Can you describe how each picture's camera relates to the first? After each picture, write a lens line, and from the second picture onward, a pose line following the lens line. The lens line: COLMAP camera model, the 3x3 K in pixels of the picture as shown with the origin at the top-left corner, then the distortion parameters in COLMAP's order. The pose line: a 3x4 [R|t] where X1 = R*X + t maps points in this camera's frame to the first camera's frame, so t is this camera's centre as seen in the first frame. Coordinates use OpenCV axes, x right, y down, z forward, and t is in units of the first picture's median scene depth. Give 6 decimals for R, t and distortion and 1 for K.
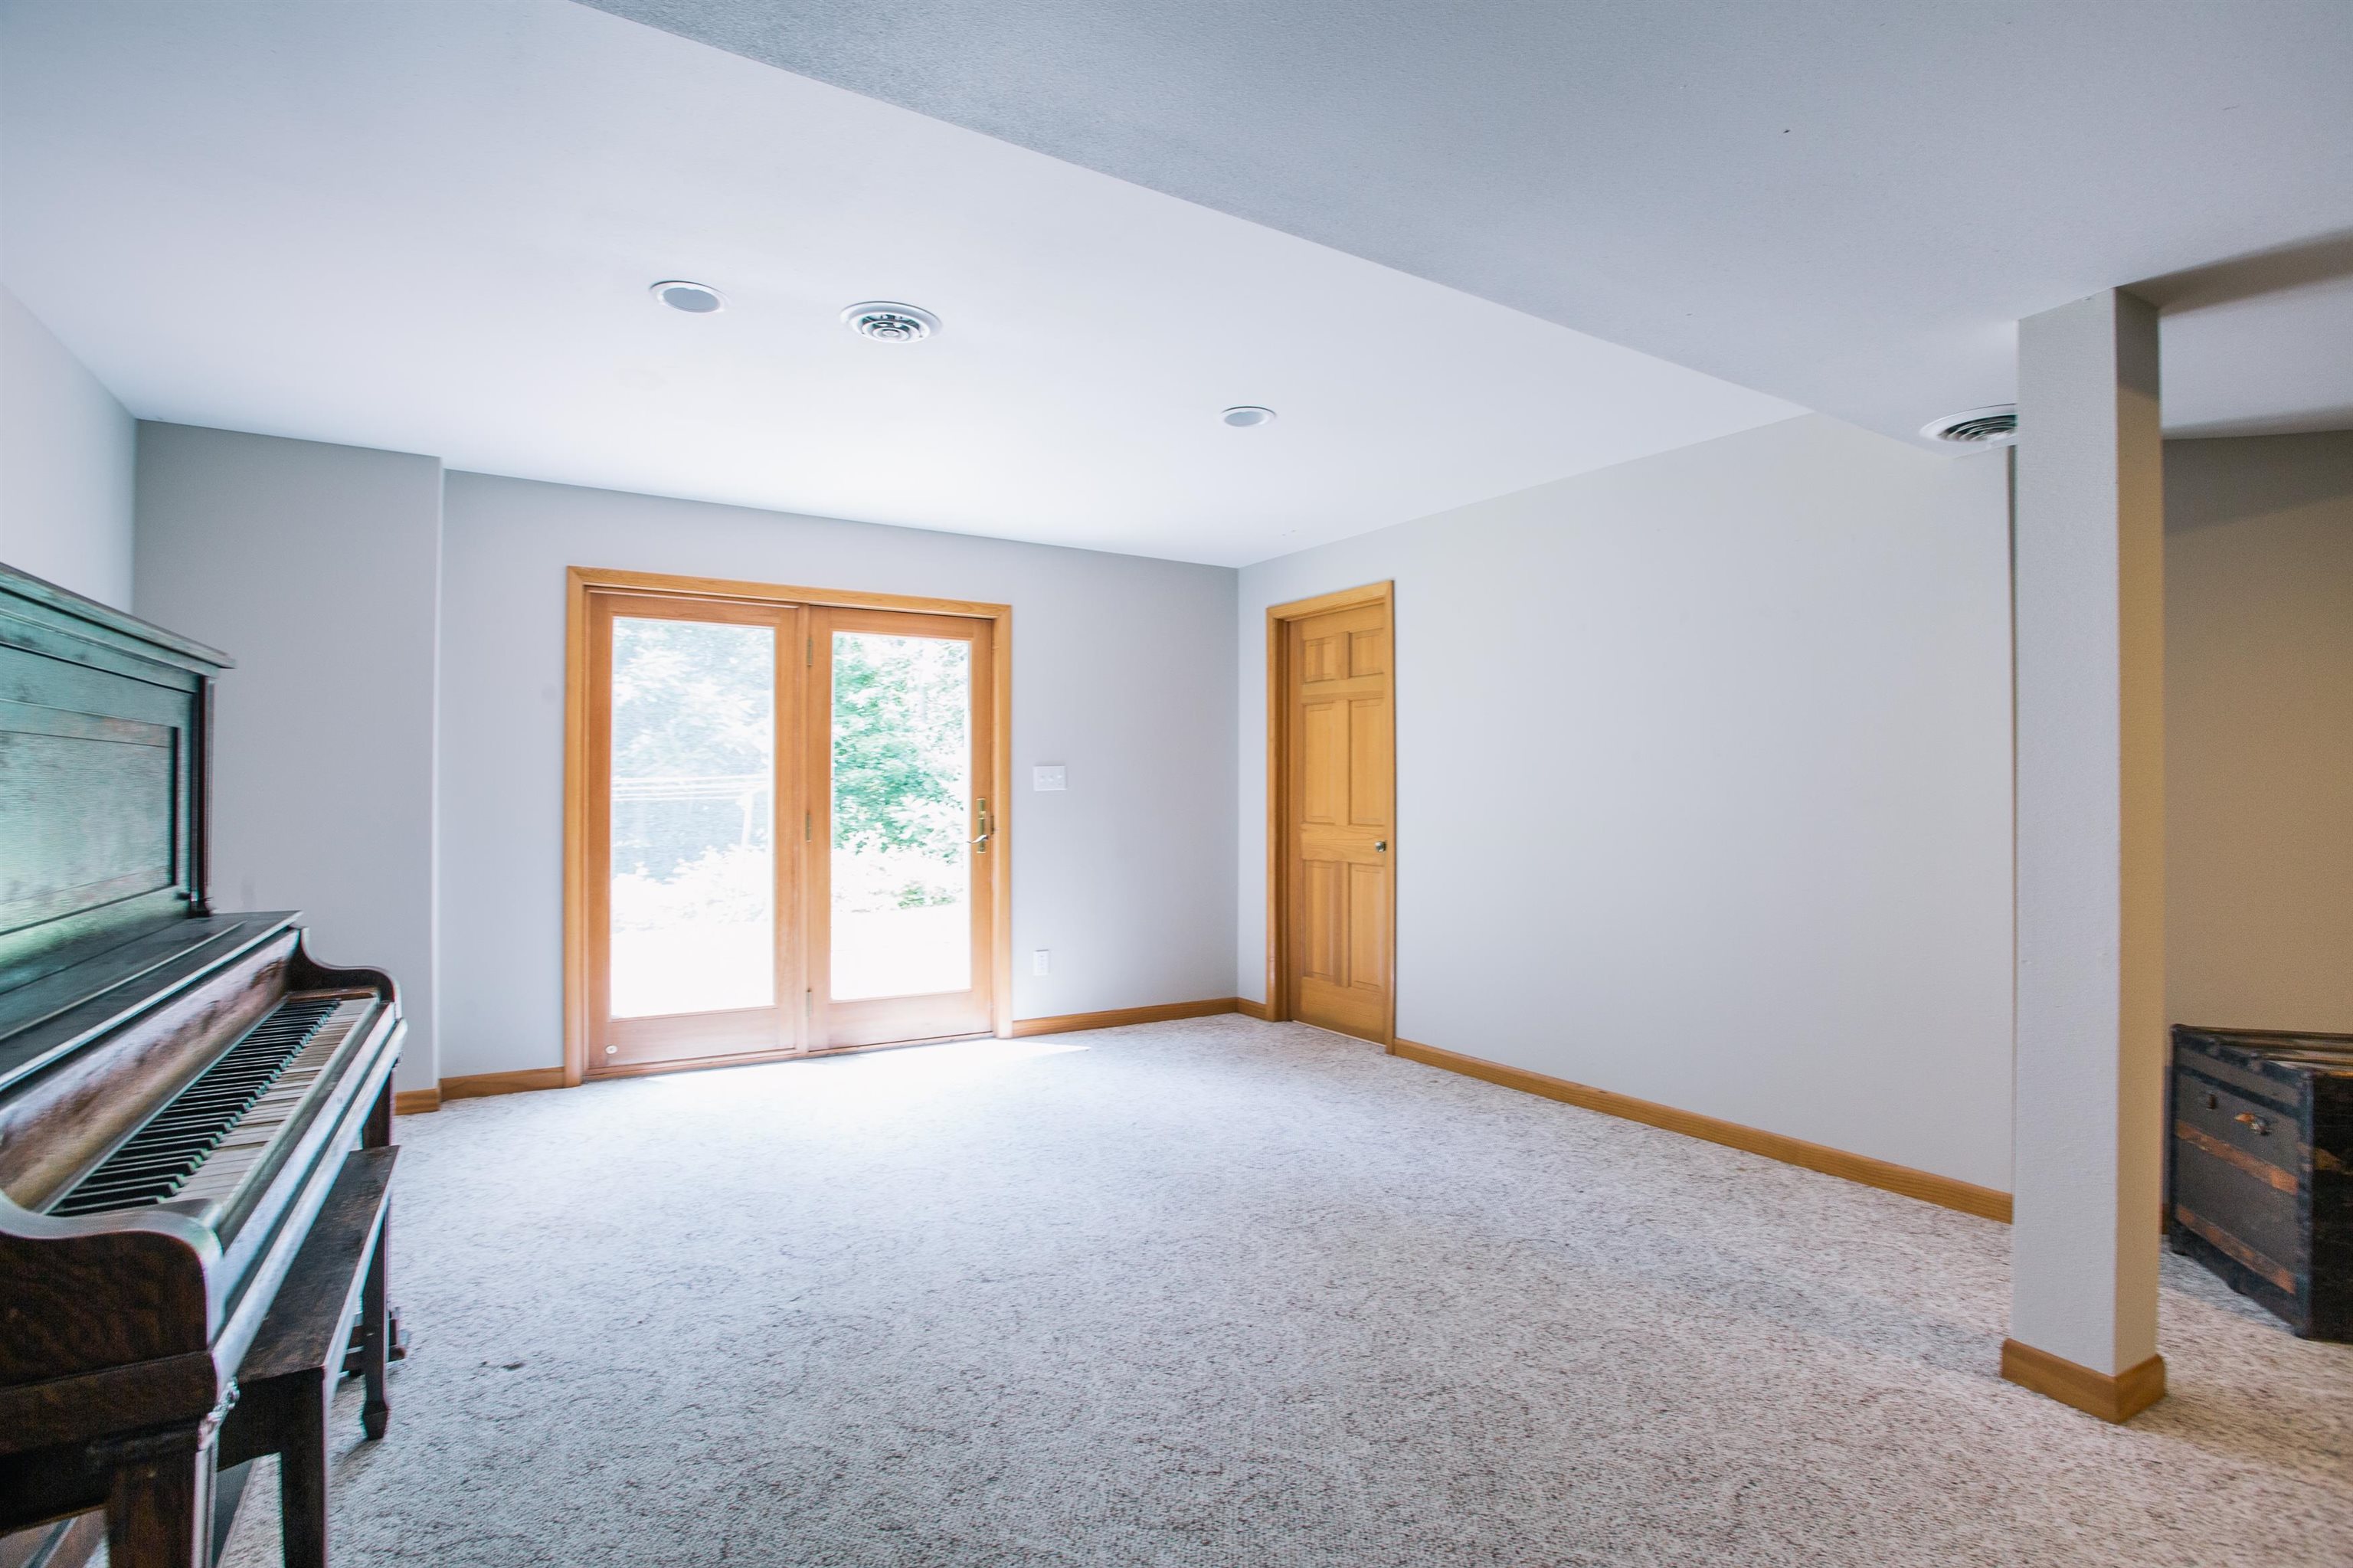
lens RADIAL K [[1142.3, 0, 1186.7], [0, 1142.3, 775.6], [0, 0, 1]] dist [-0.082994, 0.043304]
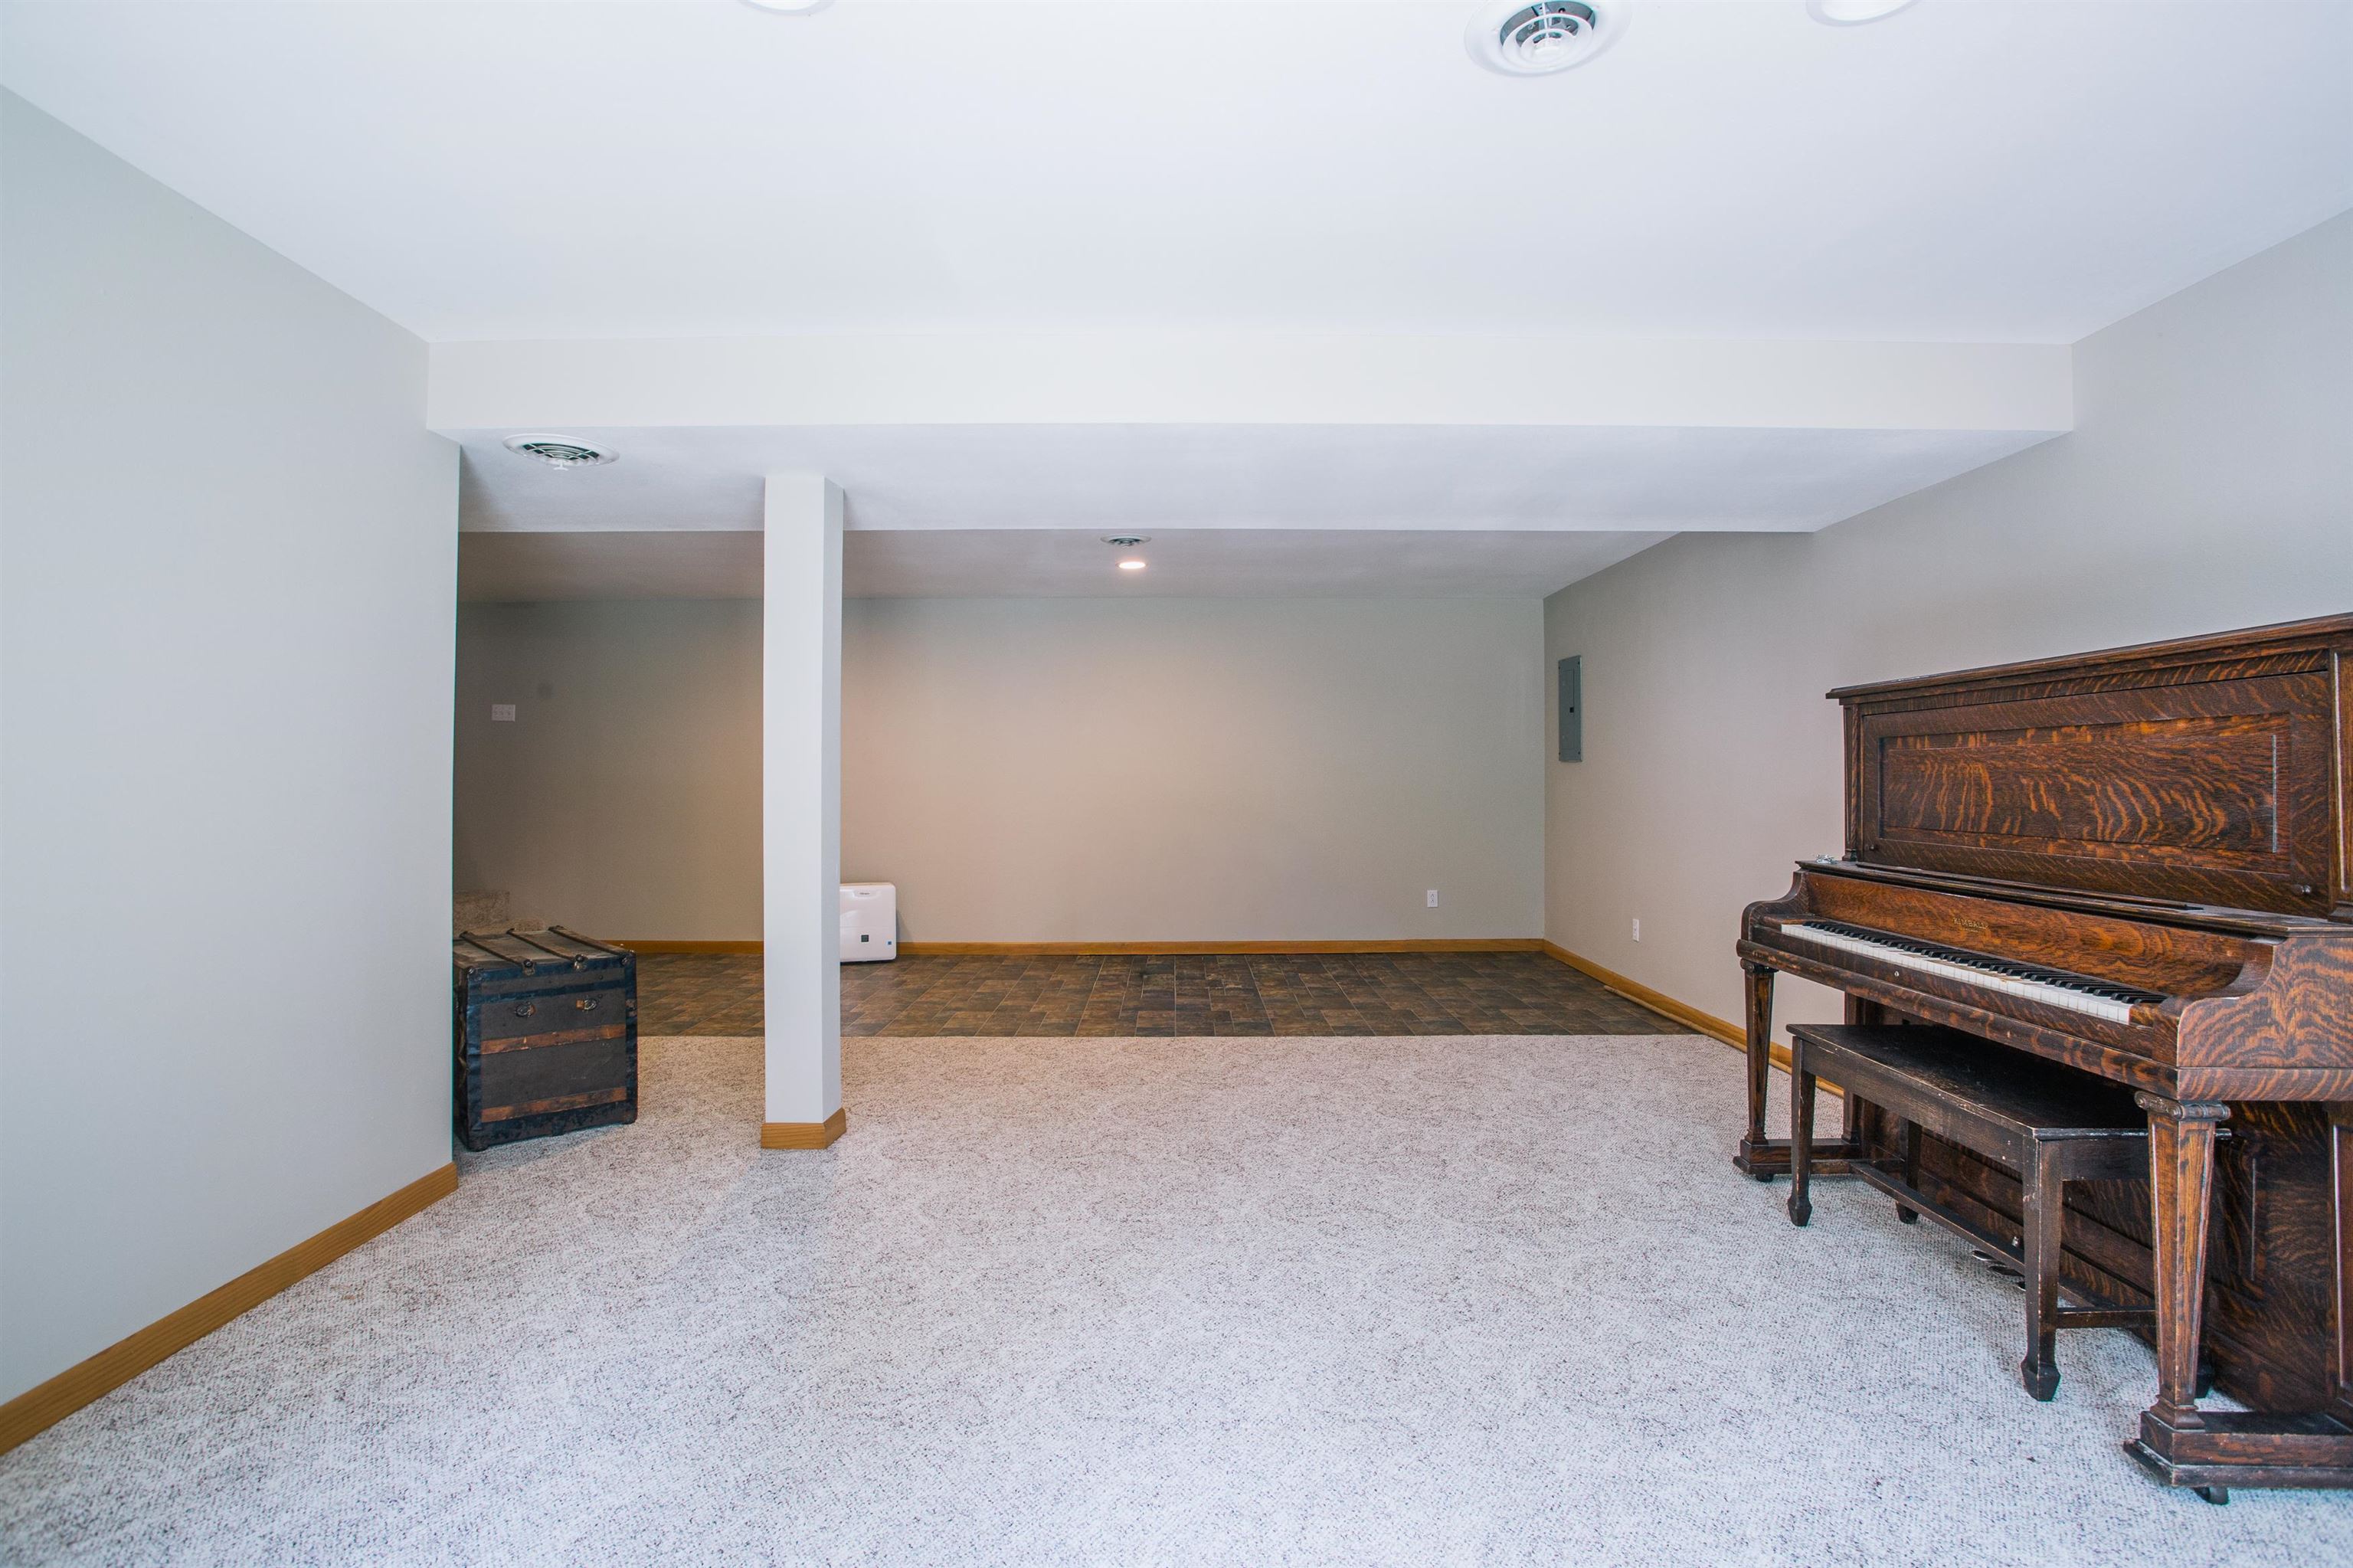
lens RADIAL K [[1148.6, 0, 1187.2], [0, 1148.6, 774.3], [0, 0, 1]] dist [-0.084059, 0.040448]
pose [[-0.853939, -0.000444, 0.520374, -0.334914], [-0.007407, 0.999909, -0.011302, 0.016964], [-0.520321, -0.013505, -0.853864, 1.313891]]
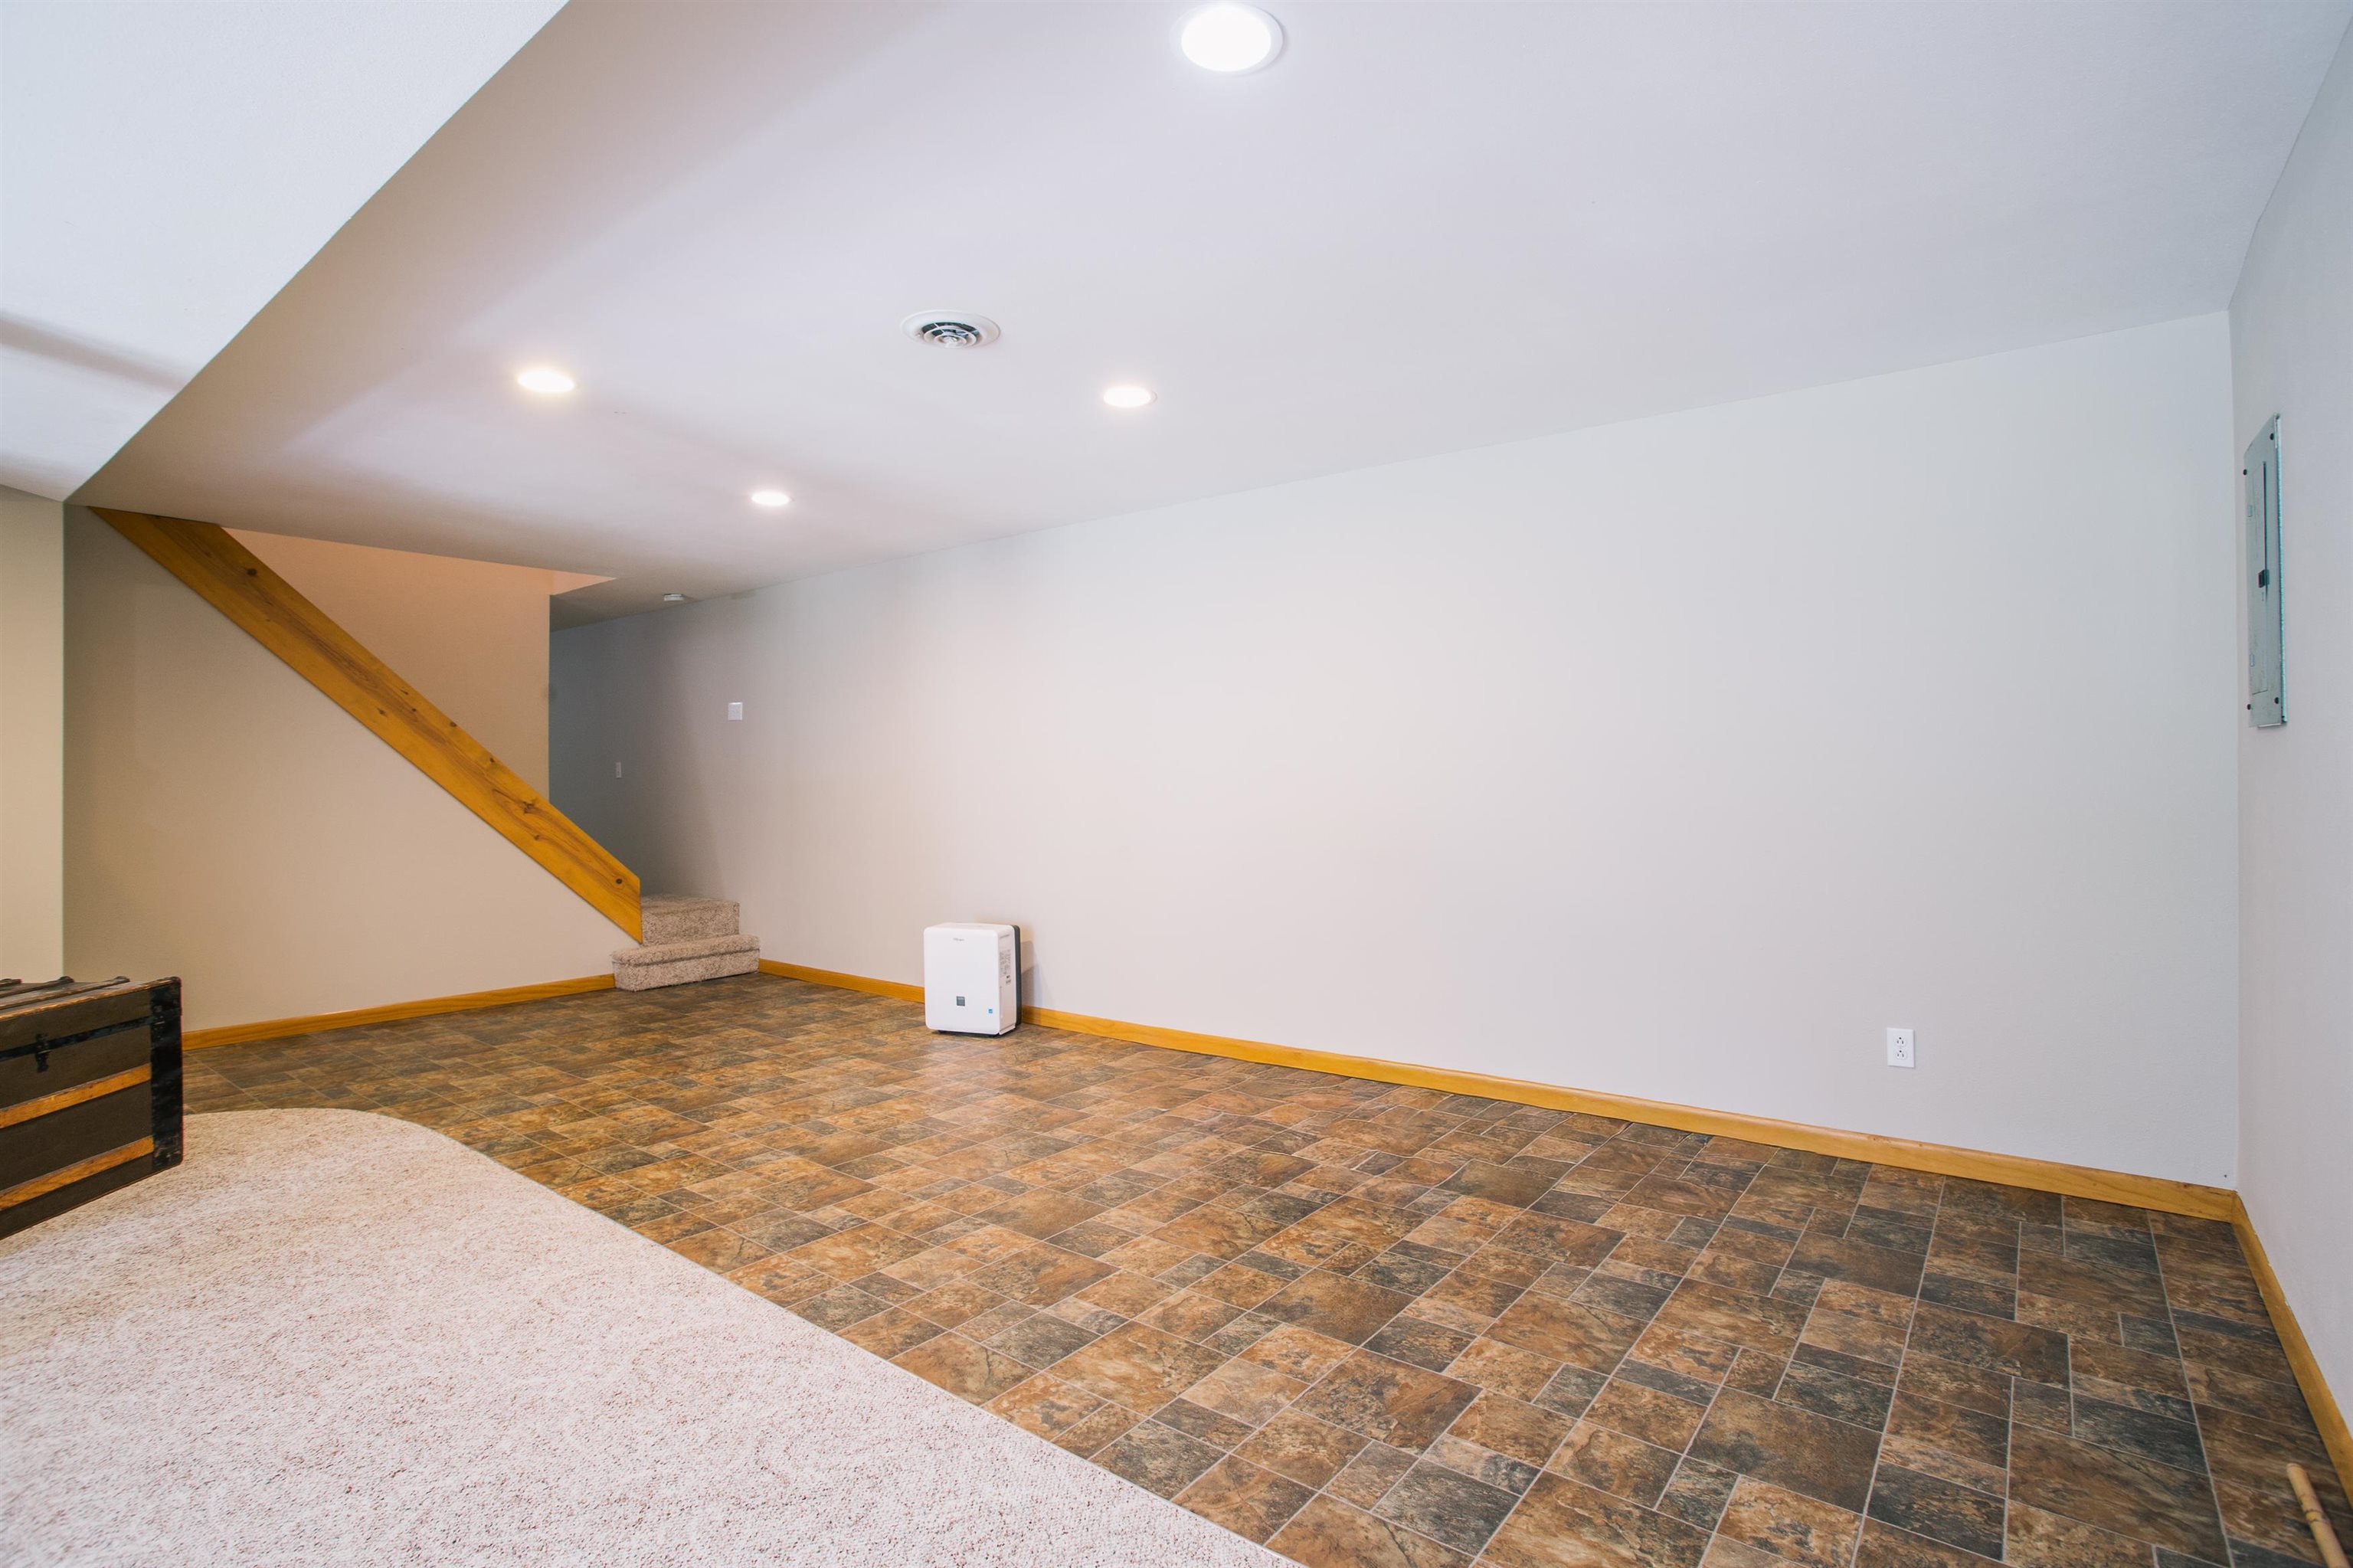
lens RADIAL K [[1142.3, 0, 1186.7], [0, 1142.3, 775.6], [0, 0, 1]] dist [-0.082994, 0.043304]
pose [[-0.347020, 0.002061, 0.937856, -0.265121], [-0.002633, 0.999992, -0.003172, 0.002850], [-0.937854, -0.003570, -0.347011, 0.099813]]
